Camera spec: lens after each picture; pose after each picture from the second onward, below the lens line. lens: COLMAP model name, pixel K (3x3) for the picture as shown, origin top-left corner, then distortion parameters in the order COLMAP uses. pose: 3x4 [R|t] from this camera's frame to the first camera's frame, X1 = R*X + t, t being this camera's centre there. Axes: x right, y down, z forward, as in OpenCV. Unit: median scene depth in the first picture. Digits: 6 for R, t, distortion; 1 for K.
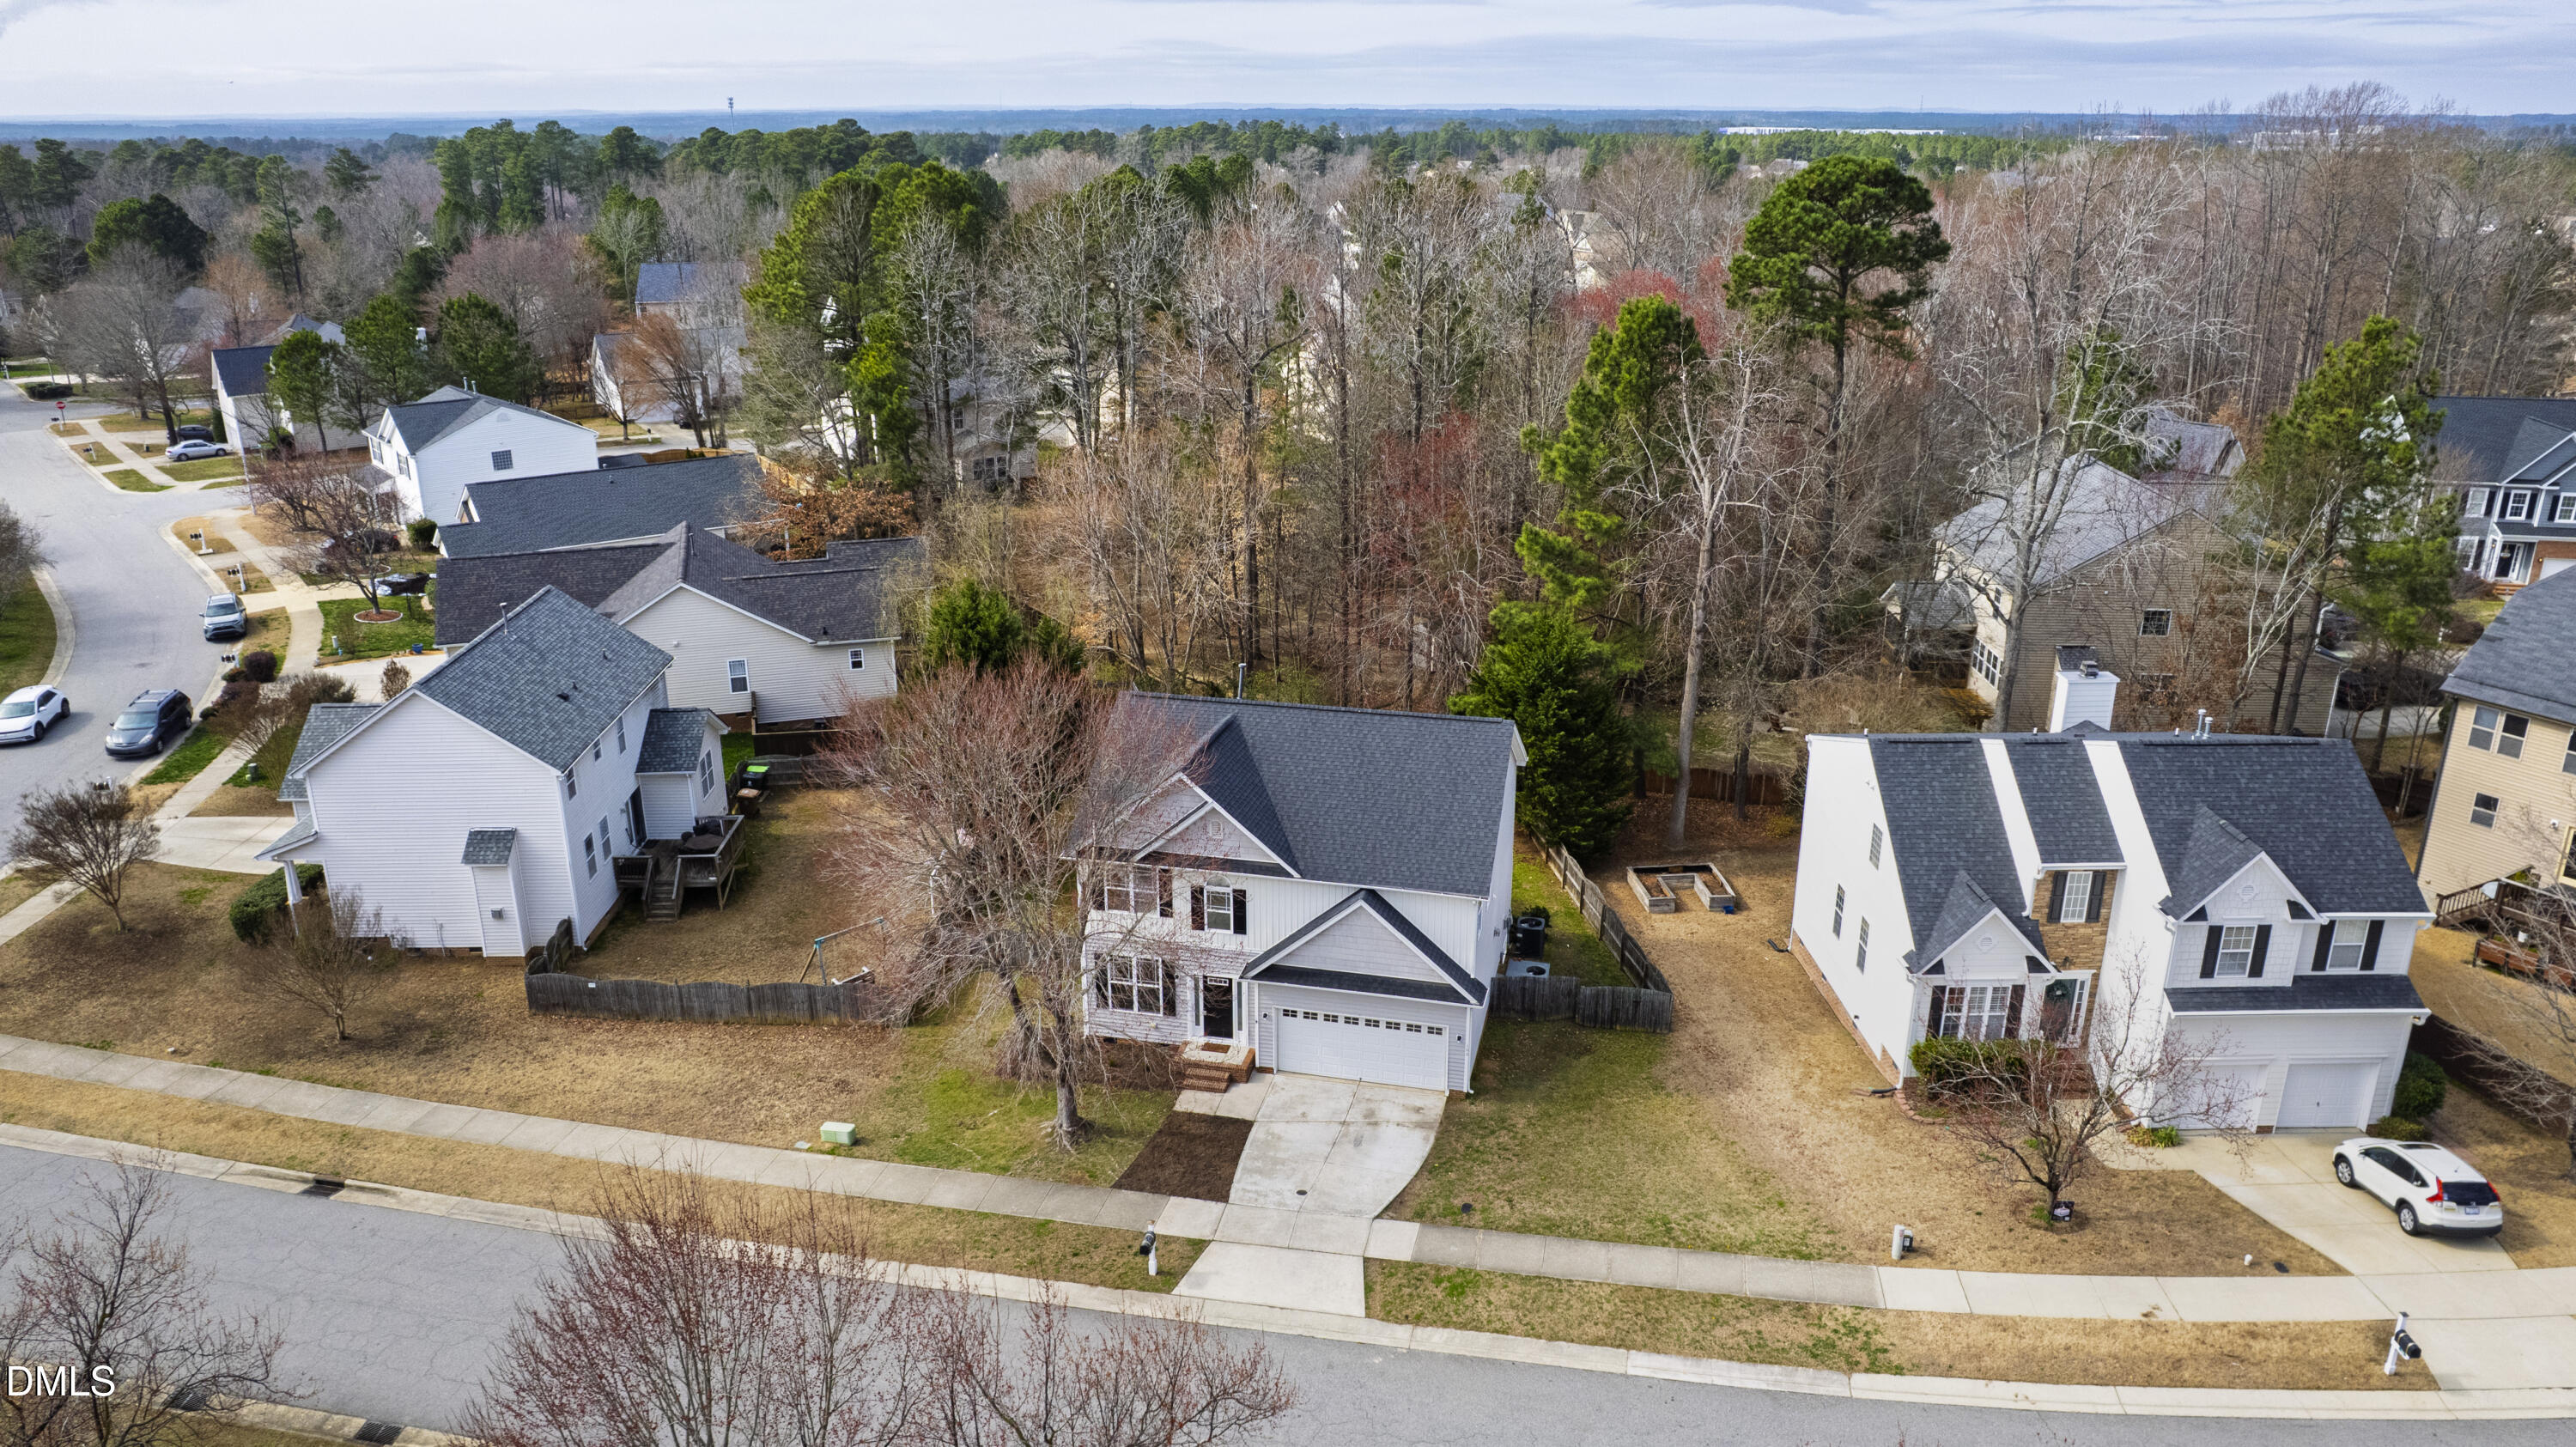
lens RADIAL K [[1766.5, 0, 1277.3], [0, 1766.5, 715.1], [0, 0, 1]] dist [-0.062038, 0.039891]
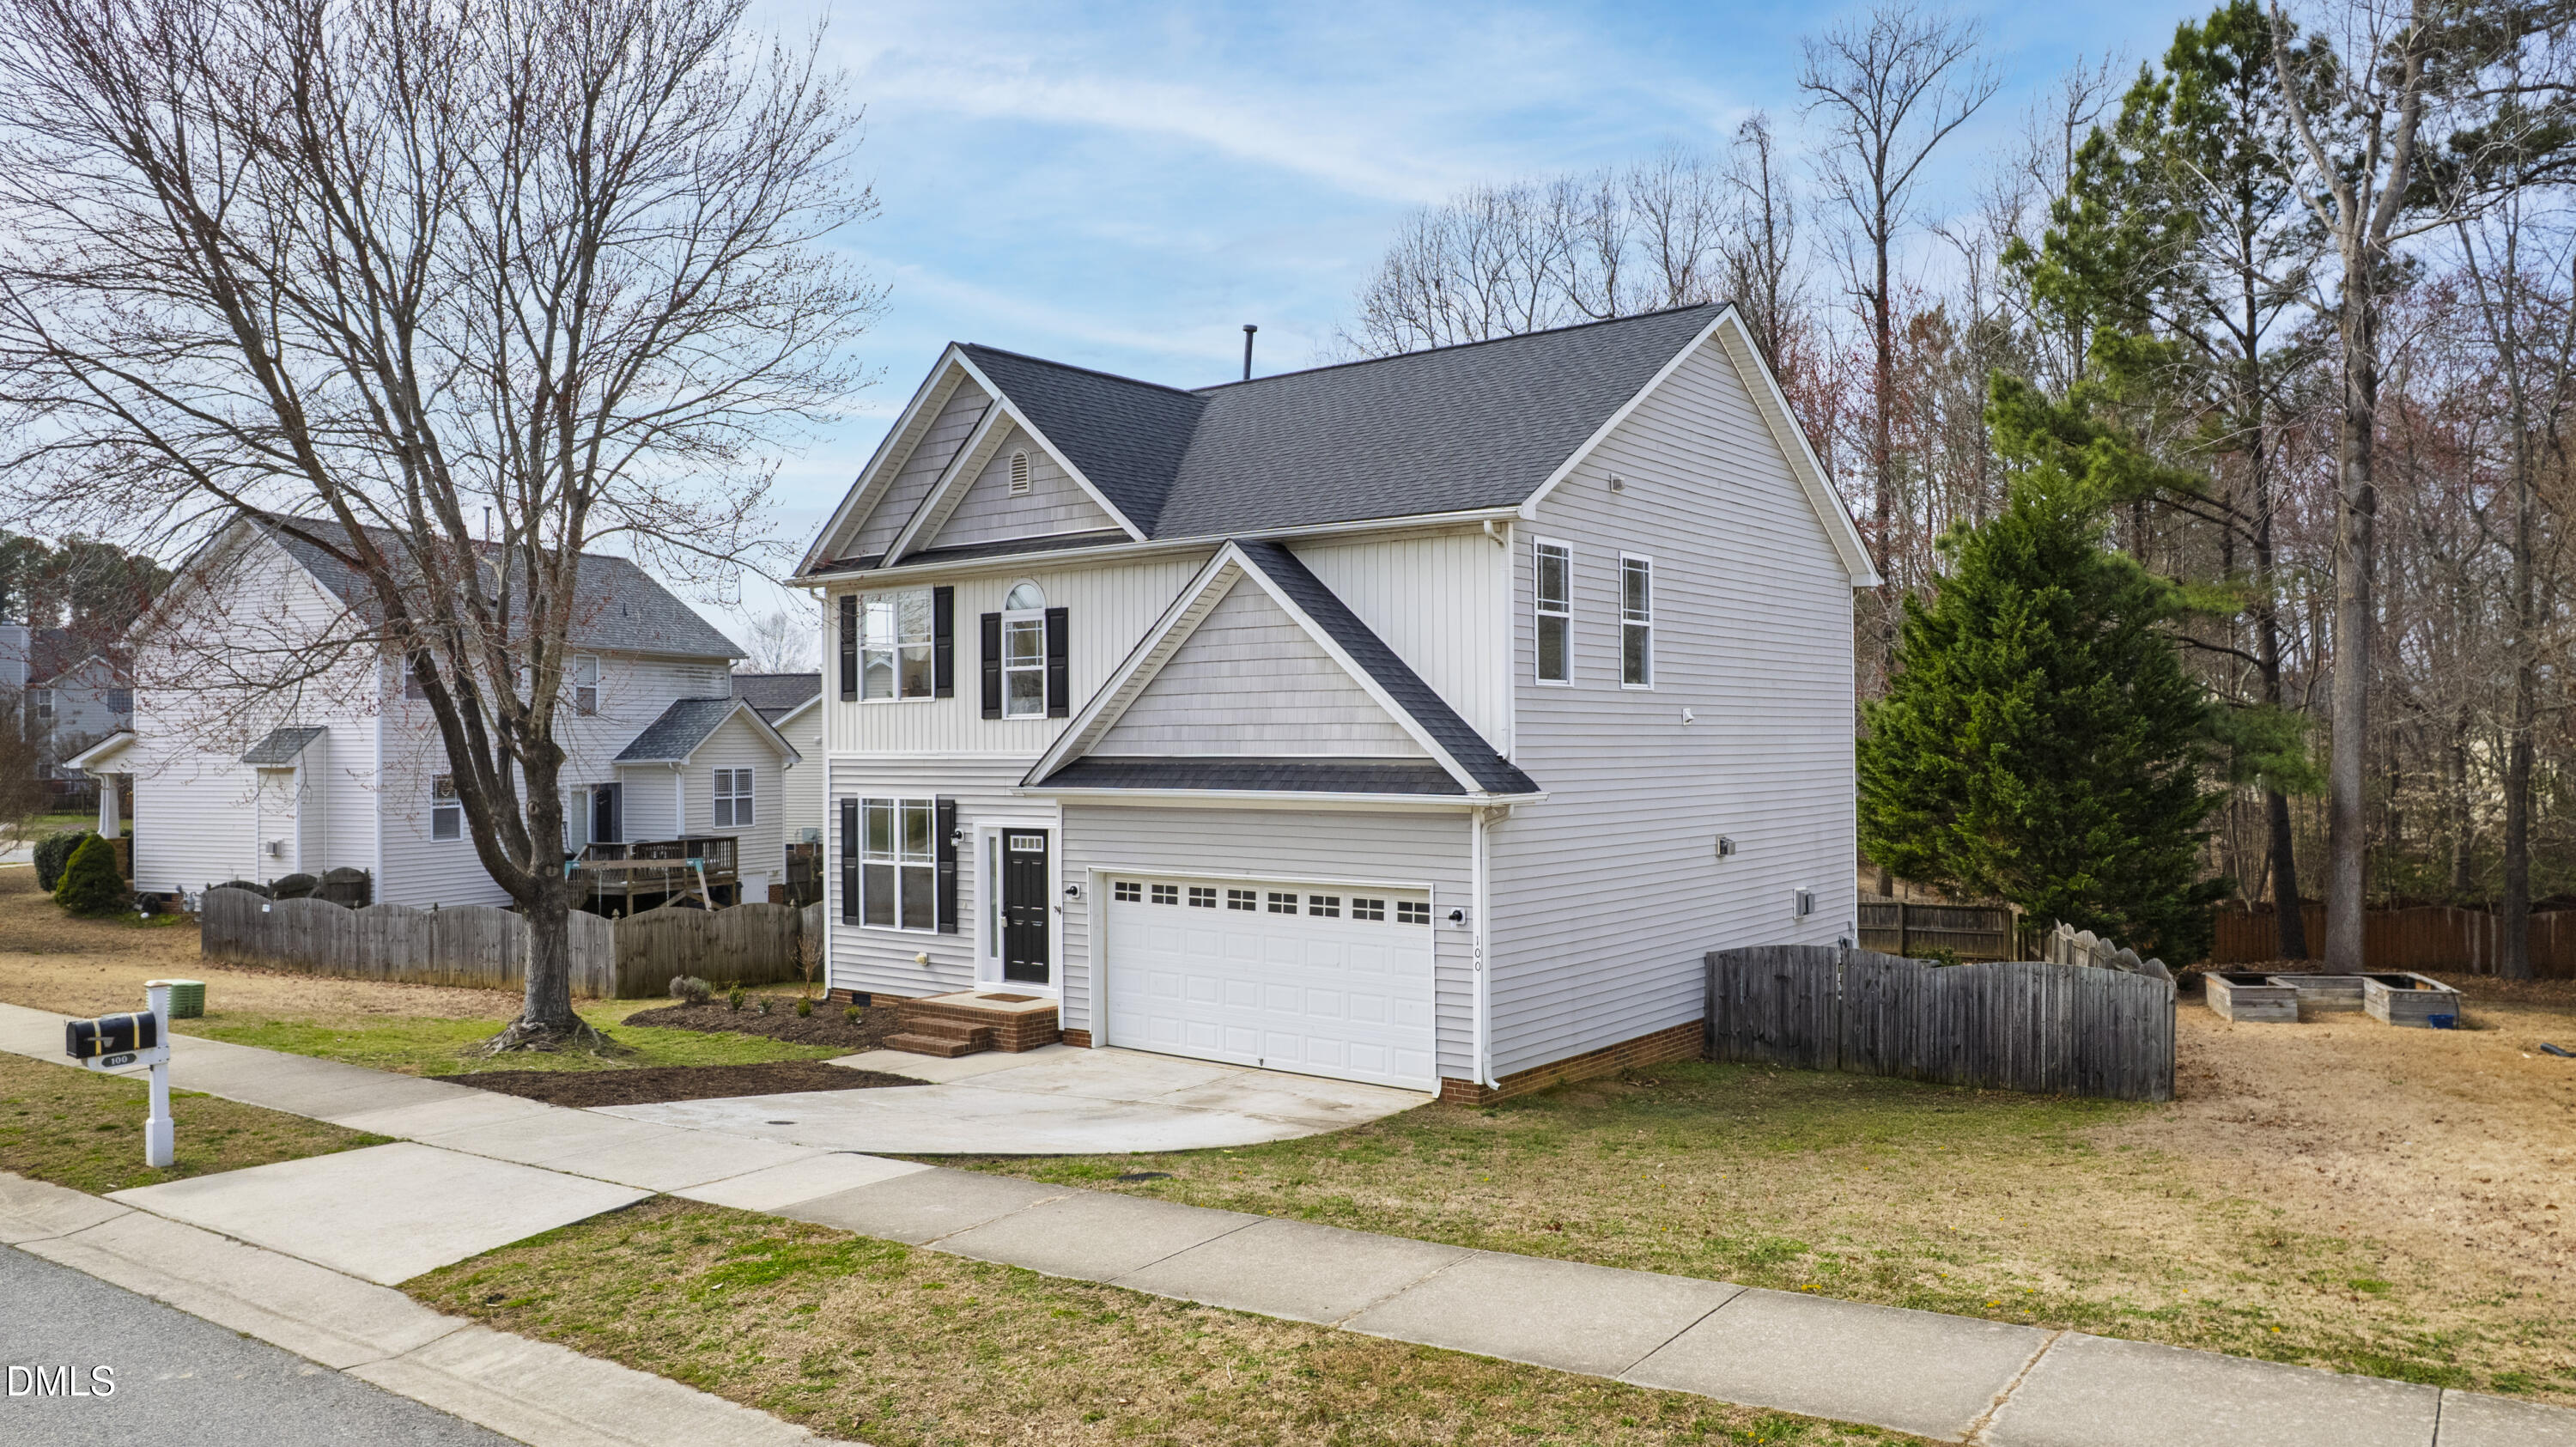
lens RADIAL K [[1772.2, 0, 1288.0], [0, 1772.2, 723.5], [0, 0, 1]] dist [-0.043168, -0.002163]
pose [[0.911178, -0.008805, -0.411918, 0.222413], [-0.132895, 0.940054, -0.314065, 0.264594], [0.389991, 0.340911, 0.855387, 0.647257]]
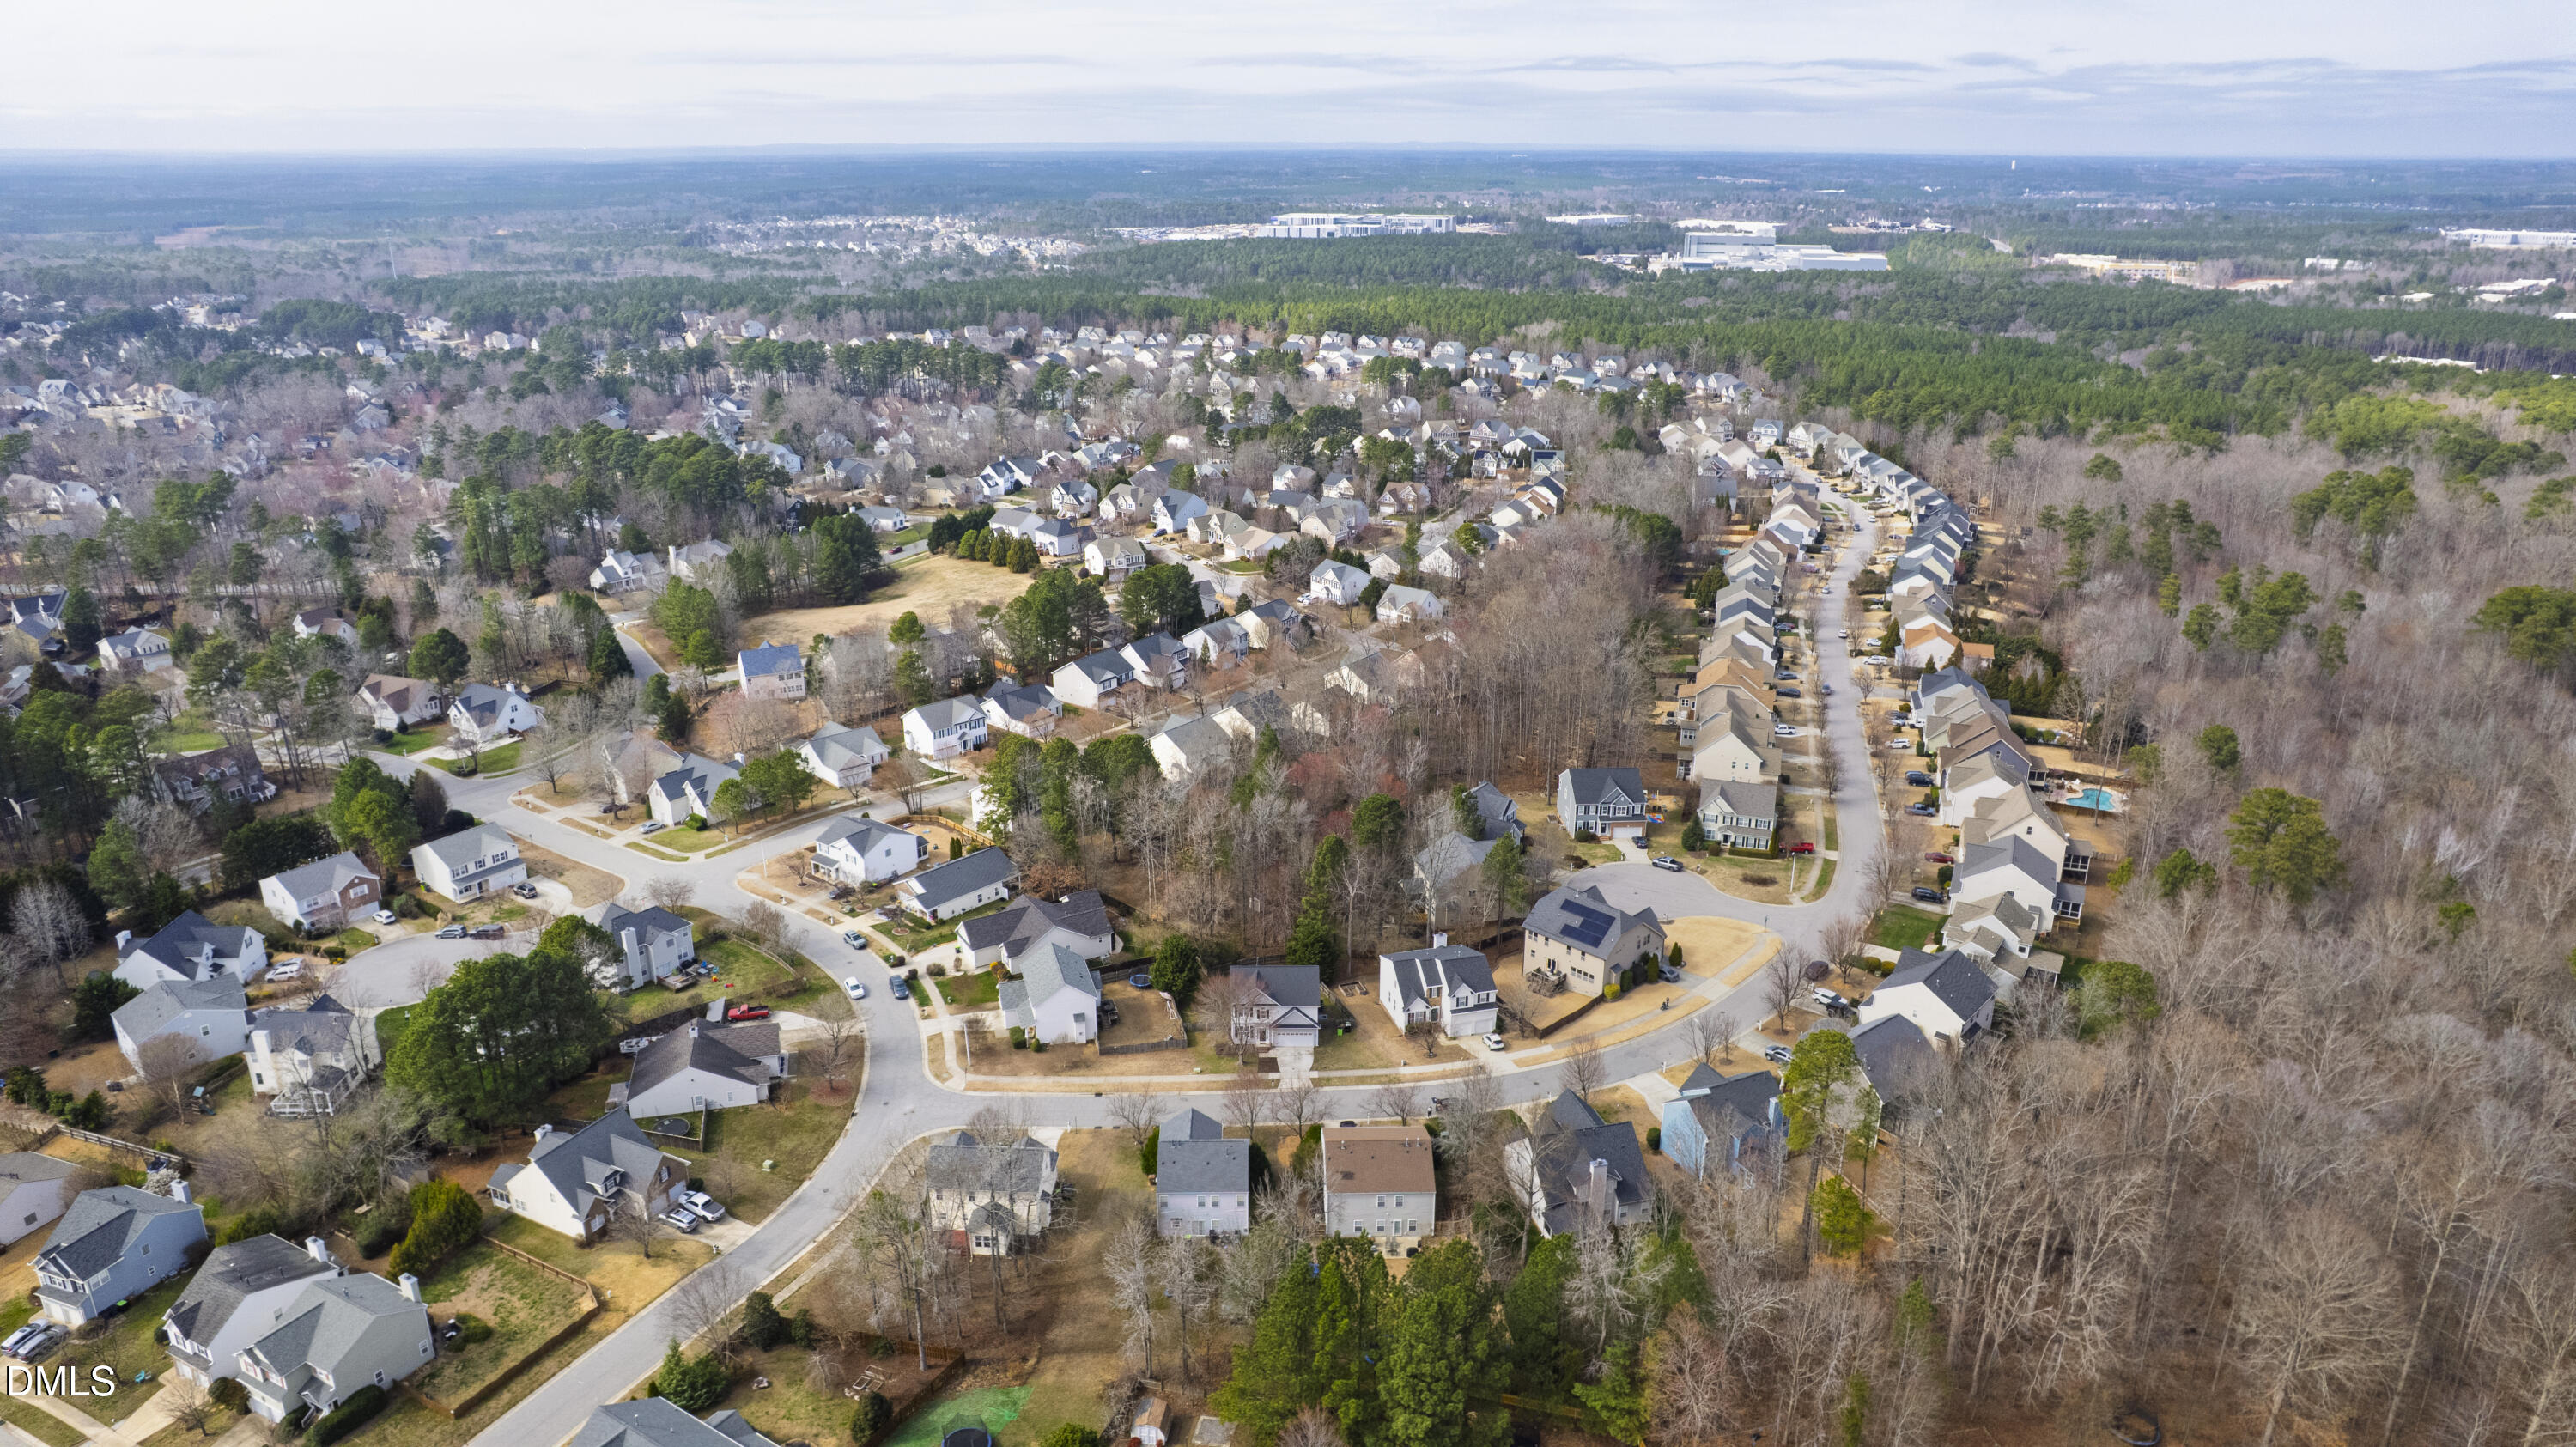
lens RADIAL K [[1766.5, 0, 1277.3], [0, 1766.5, 715.1], [0, 0, 1]] dist [-0.062038, 0.039891]
pose [[0.969309, -0.078293, 0.233047, -1.046517], [0.074477, 0.996906, 0.025146, -0.813651], [-0.234295, -0.007017, 0.972140, -3.637444]]
